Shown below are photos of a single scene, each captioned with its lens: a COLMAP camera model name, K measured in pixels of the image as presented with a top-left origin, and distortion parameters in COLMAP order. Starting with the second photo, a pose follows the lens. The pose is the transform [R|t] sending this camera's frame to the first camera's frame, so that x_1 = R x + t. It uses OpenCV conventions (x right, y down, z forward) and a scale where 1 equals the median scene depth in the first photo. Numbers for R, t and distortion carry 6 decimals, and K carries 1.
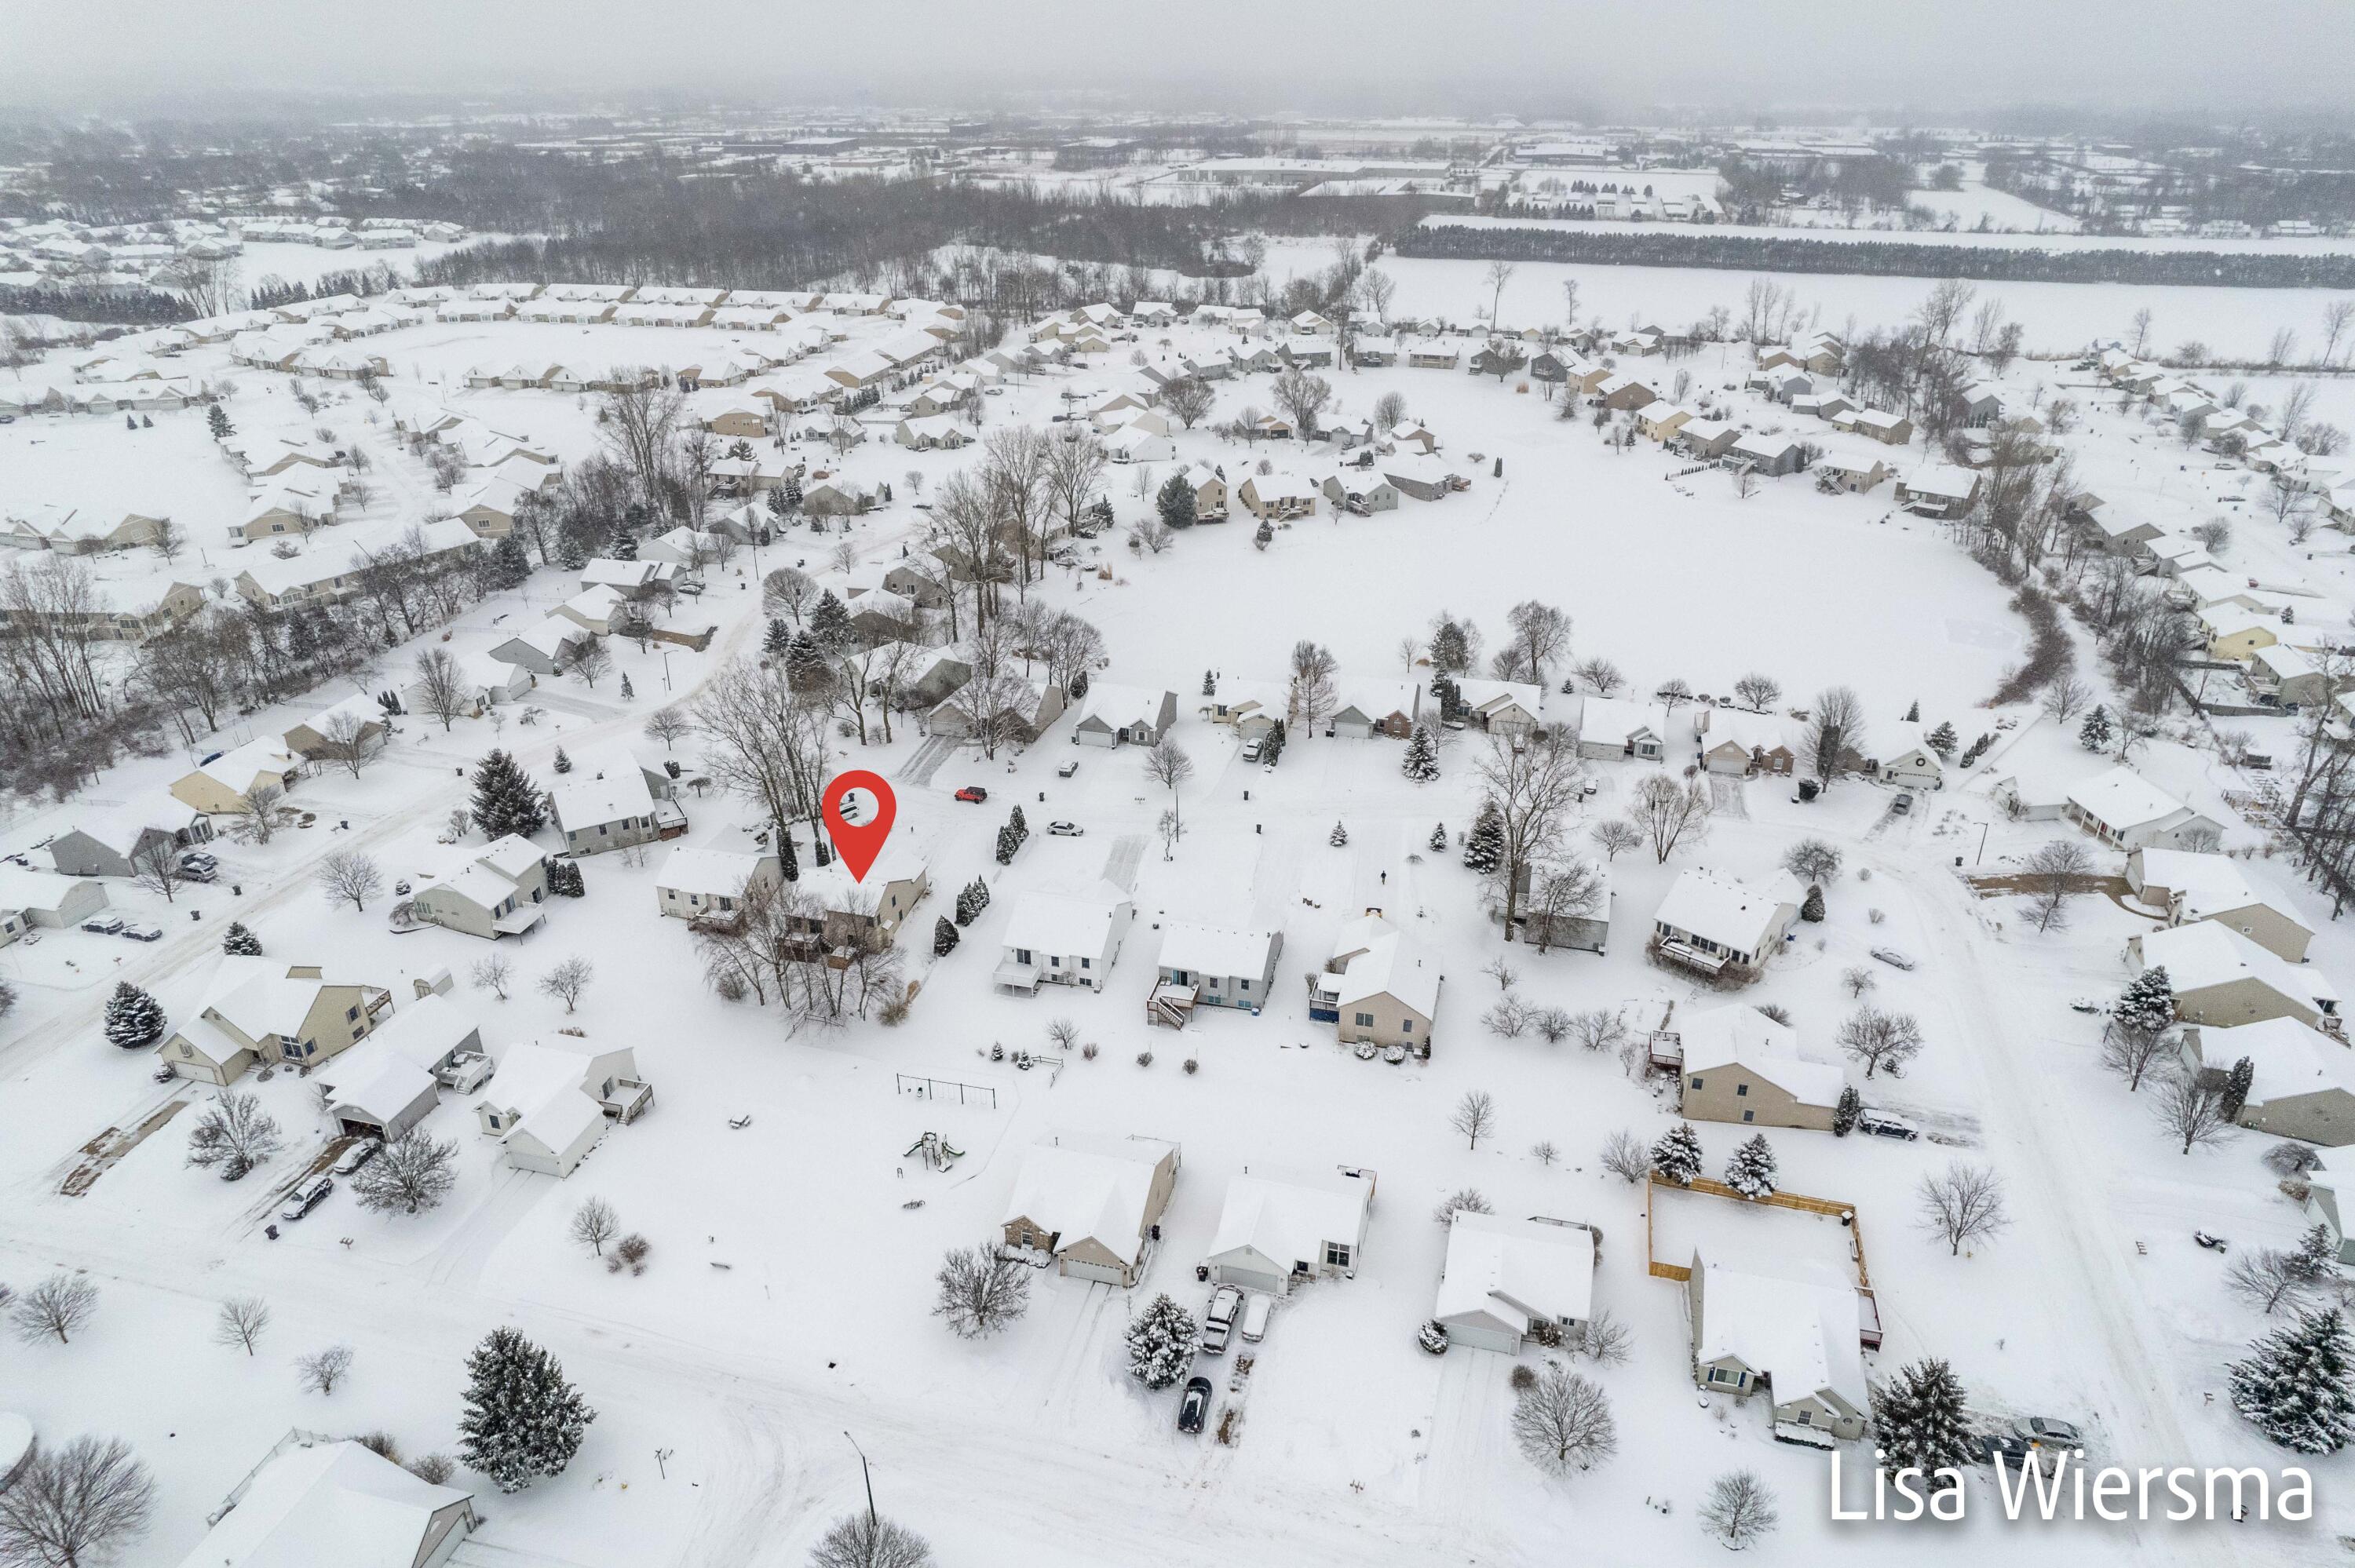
lens RADIAL K [[1499.0, 0, 1182.4], [0, 1499.0, 784.4], [0, 0, 1]] dist [-0.034891, 0.034657]
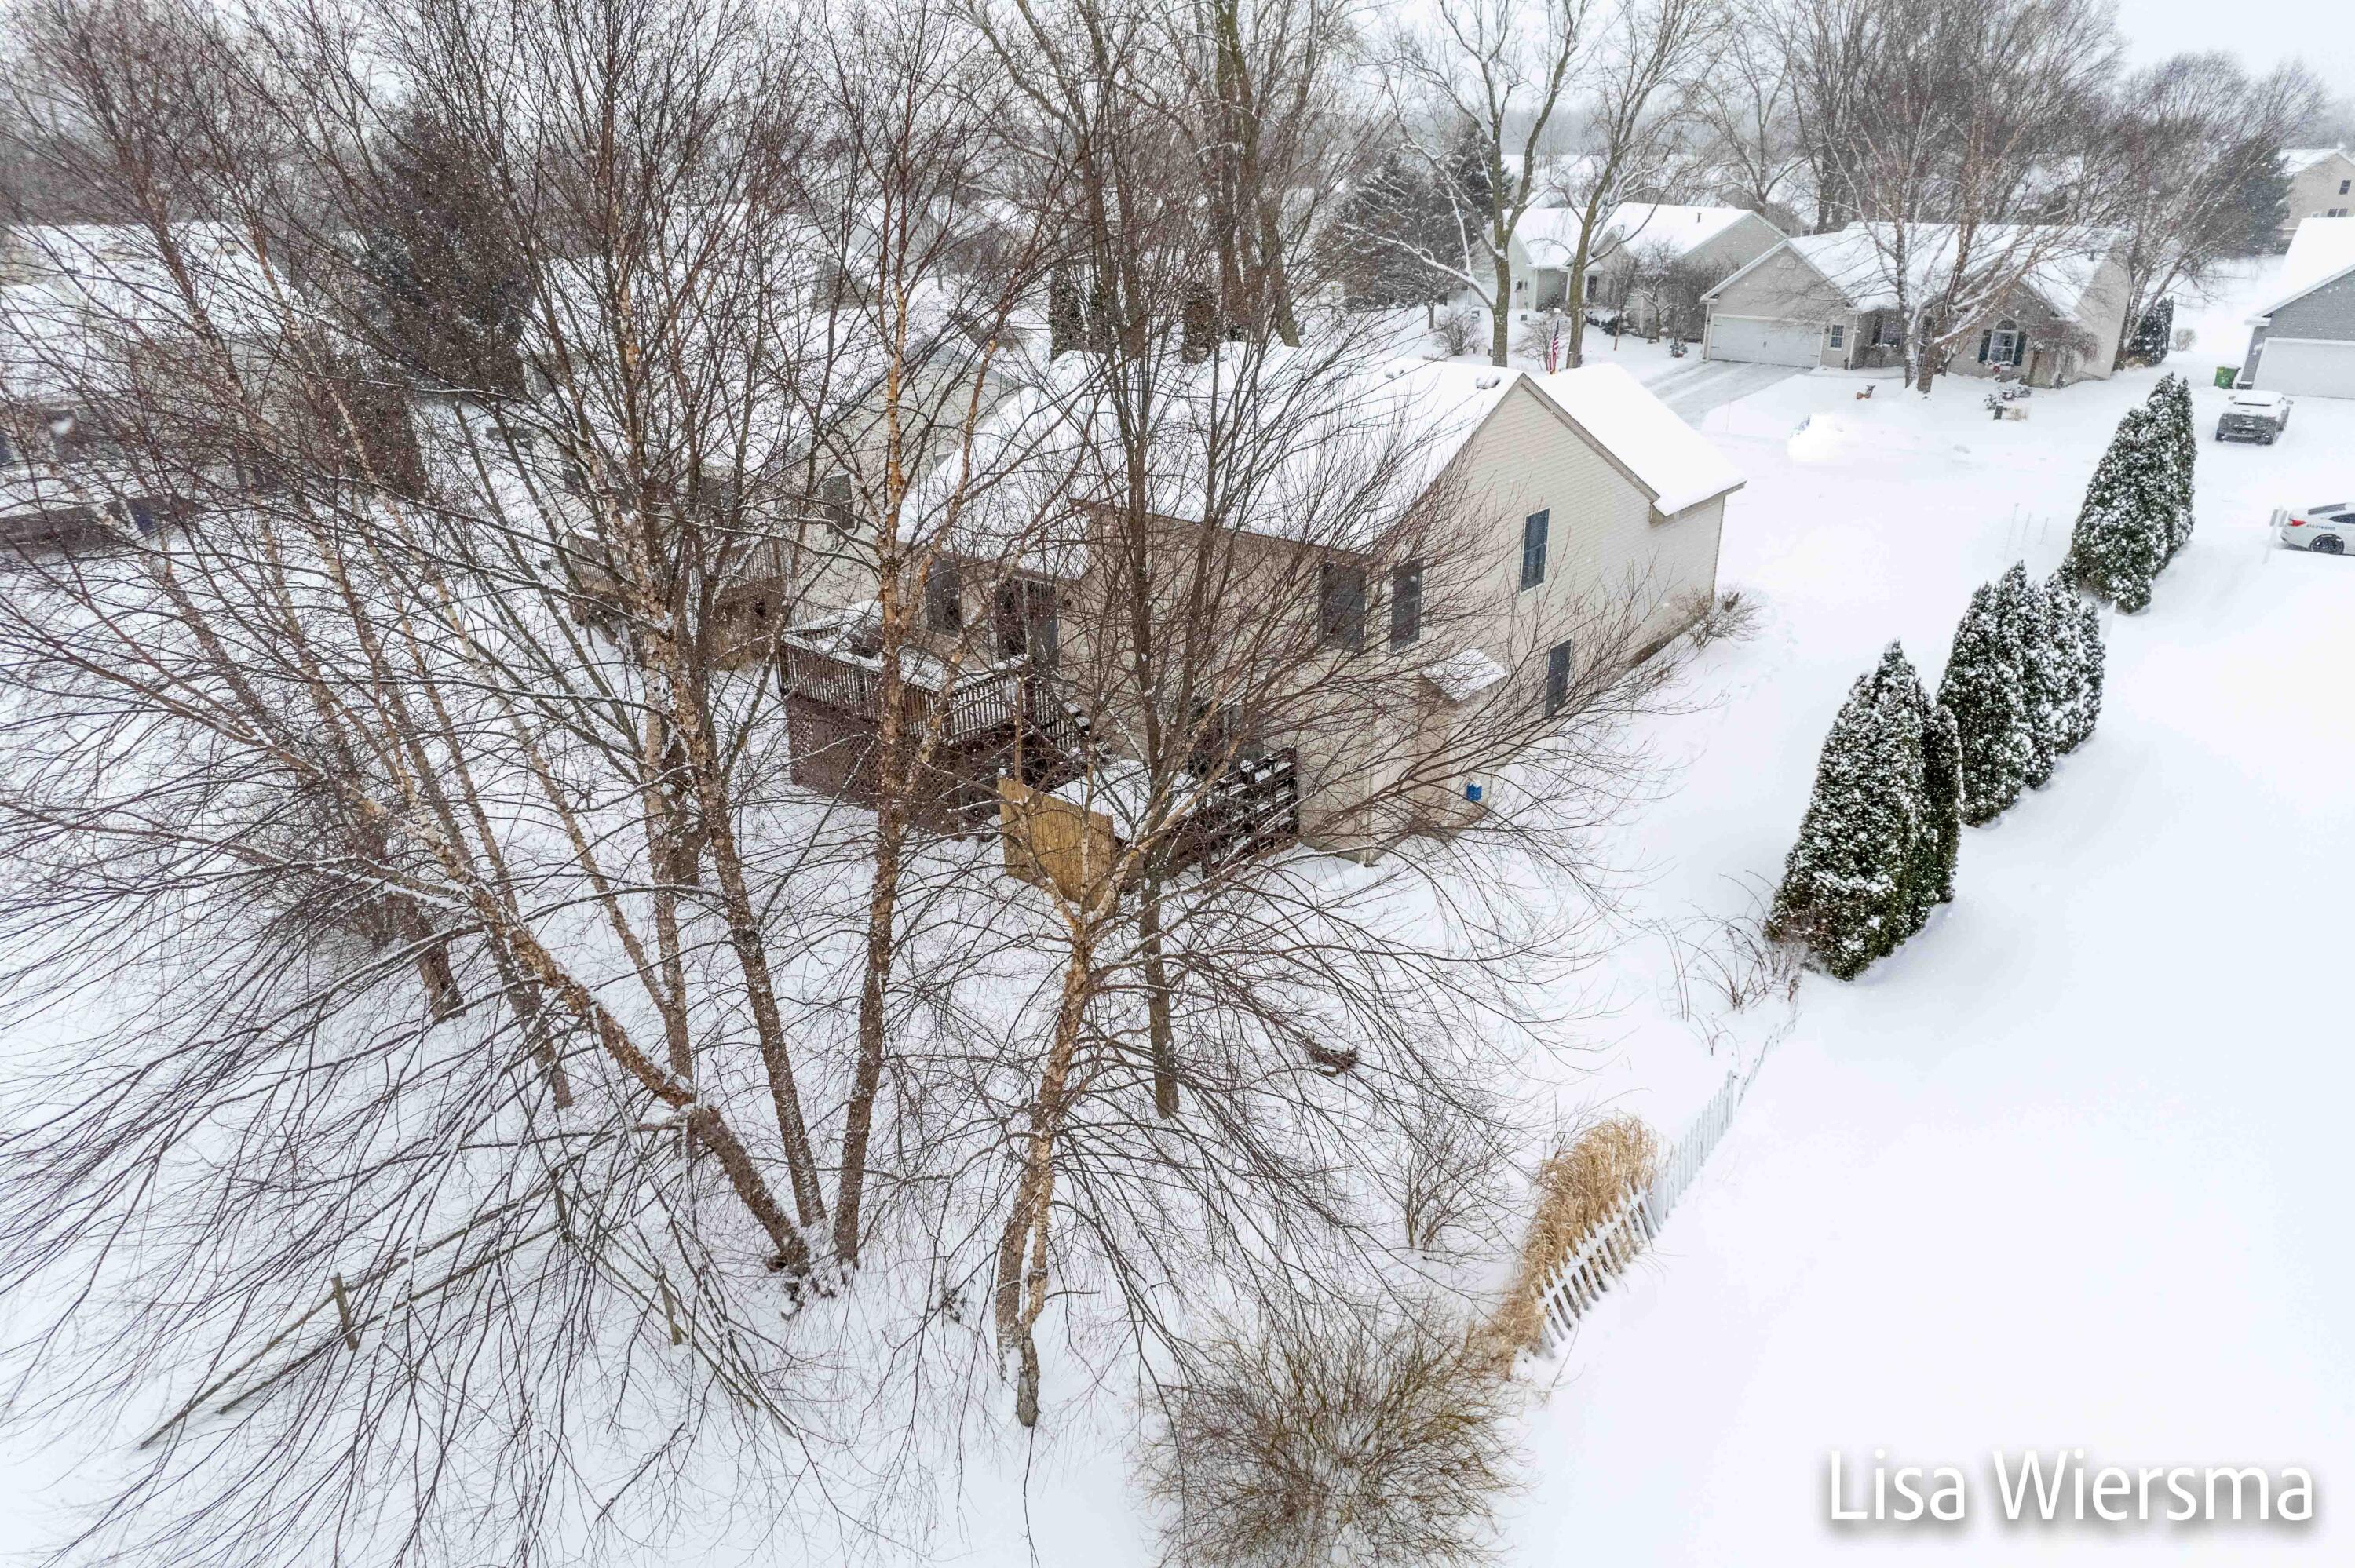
lens RADIAL K [[1499.0, 0, 1181.6], [0, 1499.0, 735.2], [0, 0, 1]] dist [-0.034891, 0.034657]
pose [[0.901206, 0.150731, -0.406335, -0.164038], [-0.181868, 0.982554, -0.038883, 0.111147], [0.393385, 0.108940, 0.912897, 0.870993]]
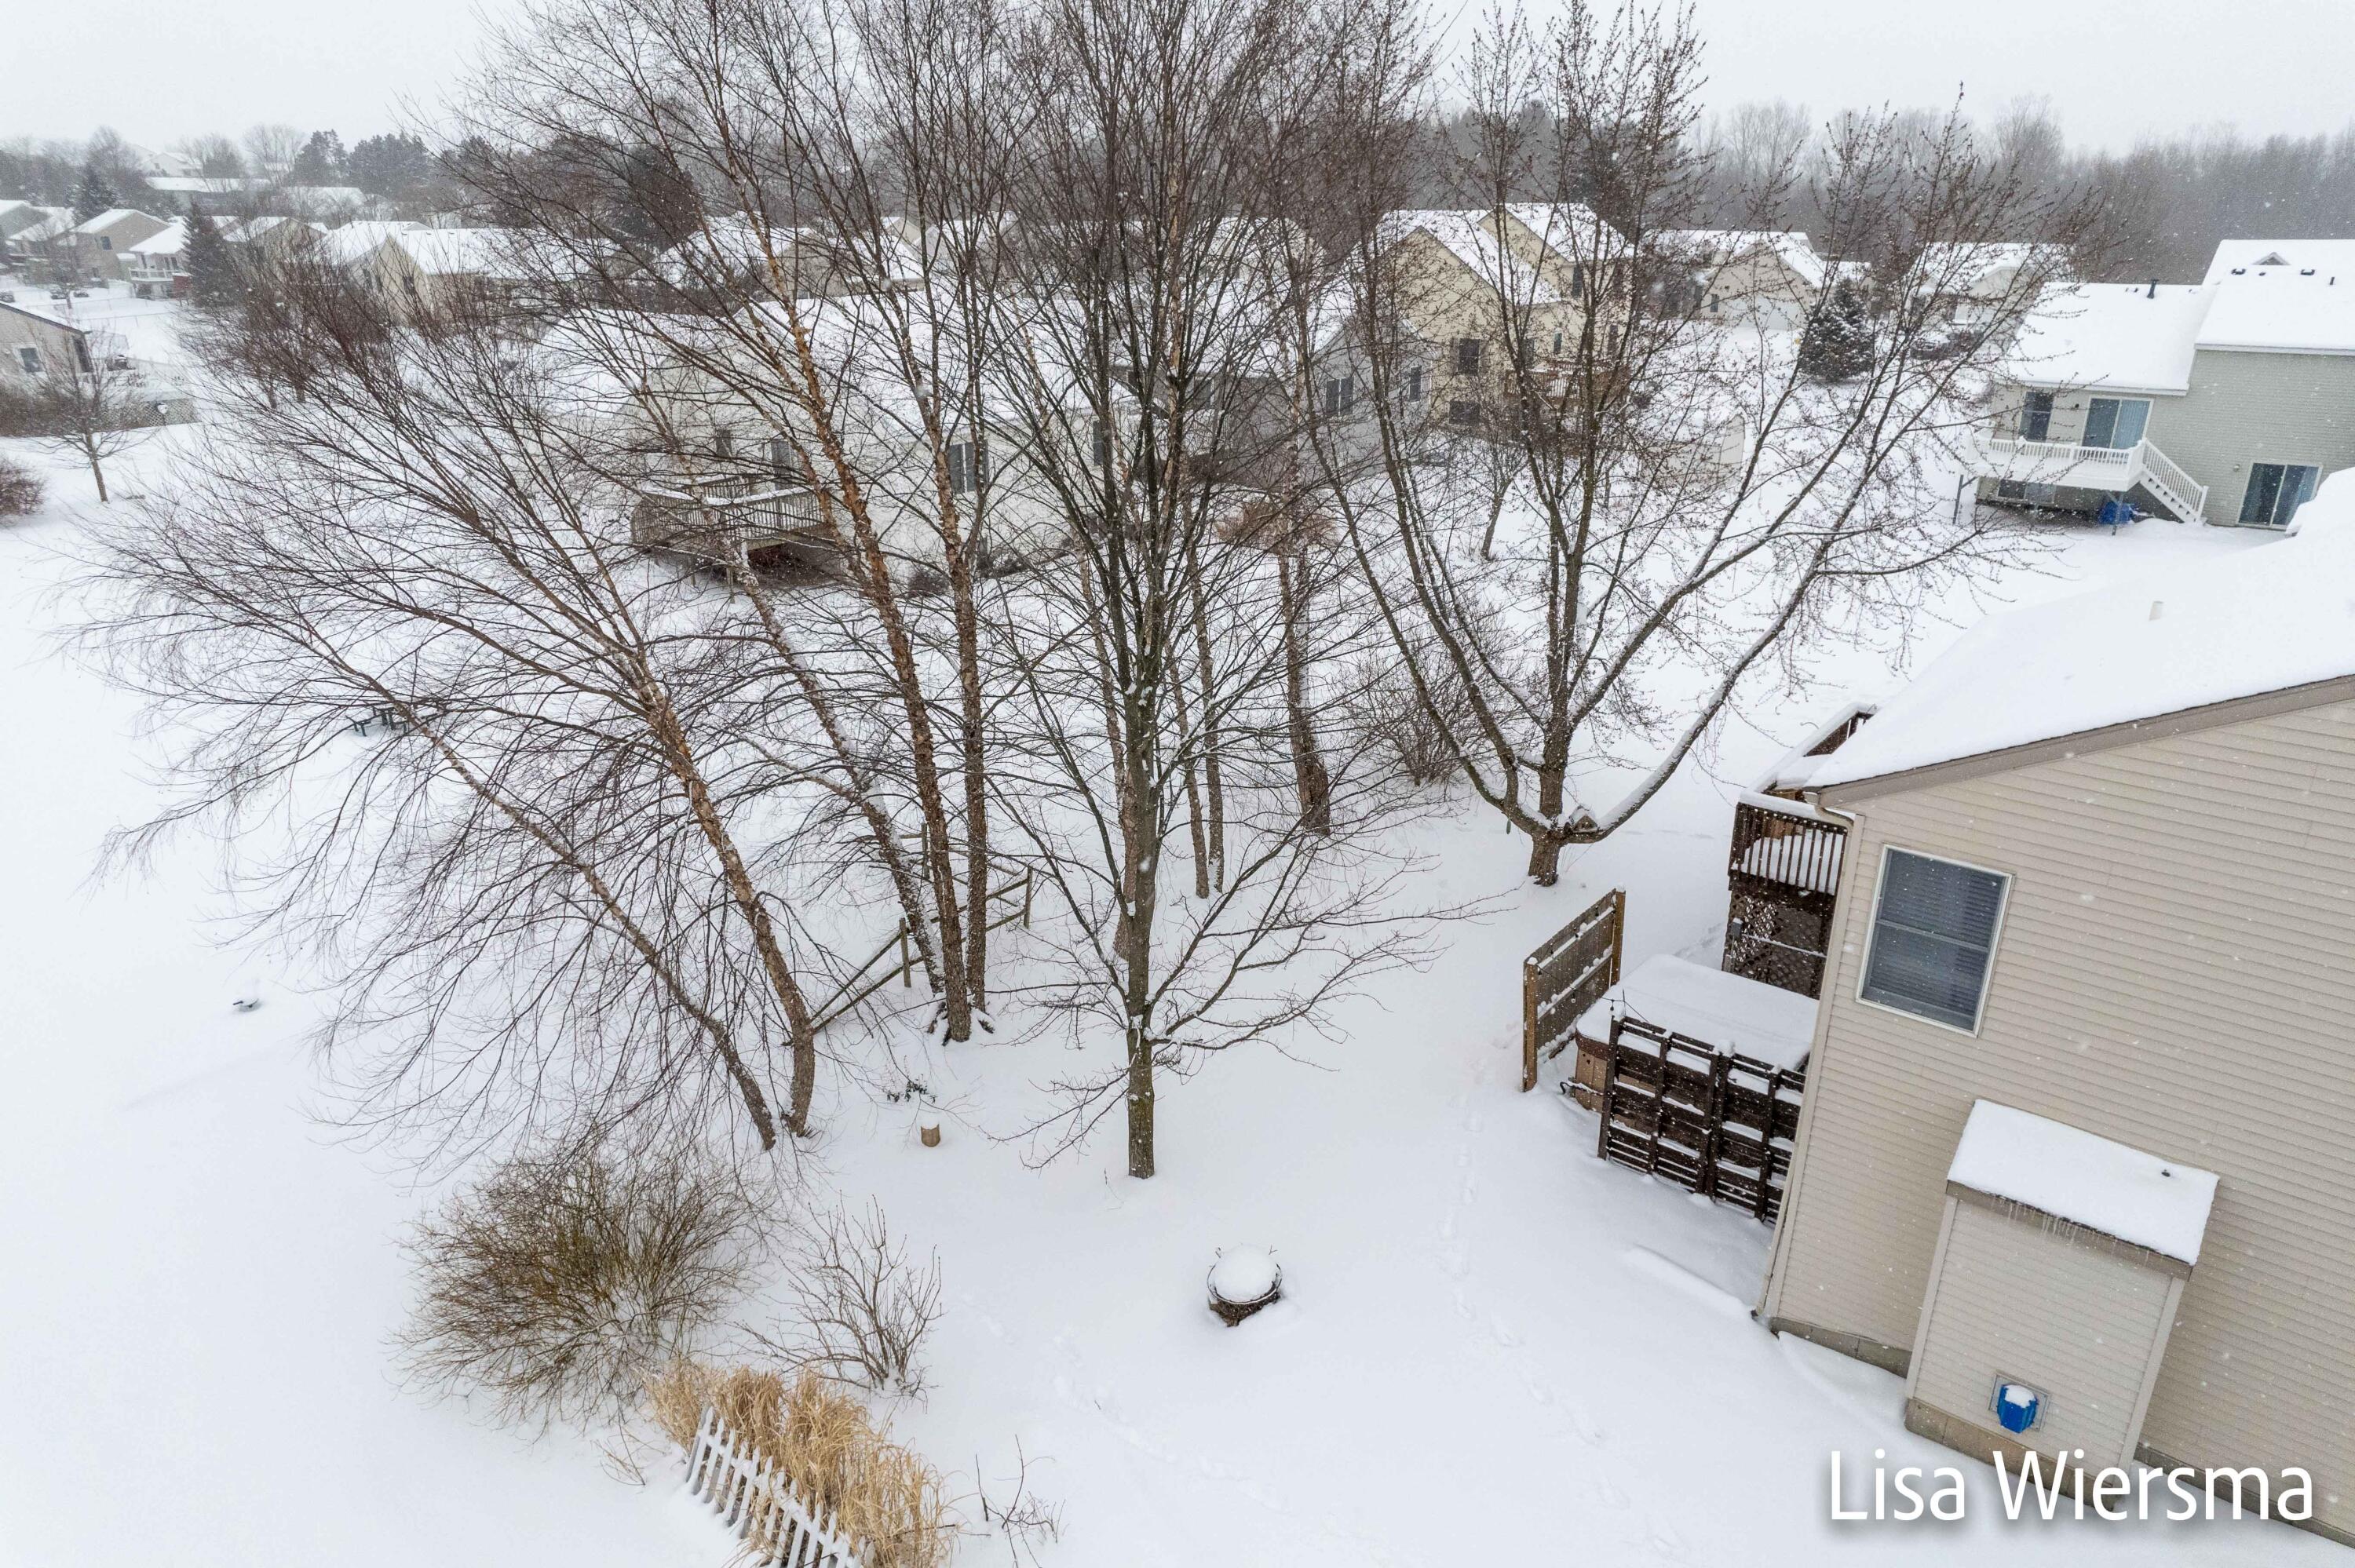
lens RADIAL K [[1499.0, 0, 1179.0], [0, 1499.0, 781.4], [0, 0, 1]] dist [-0.034891, 0.034657]
pose [[-0.419920, 0.333552, -0.844044, -0.131801], [-0.395511, 0.769798, 0.500982, 0.063656], [0.816846, 0.544201, -0.191330, 0.983134]]
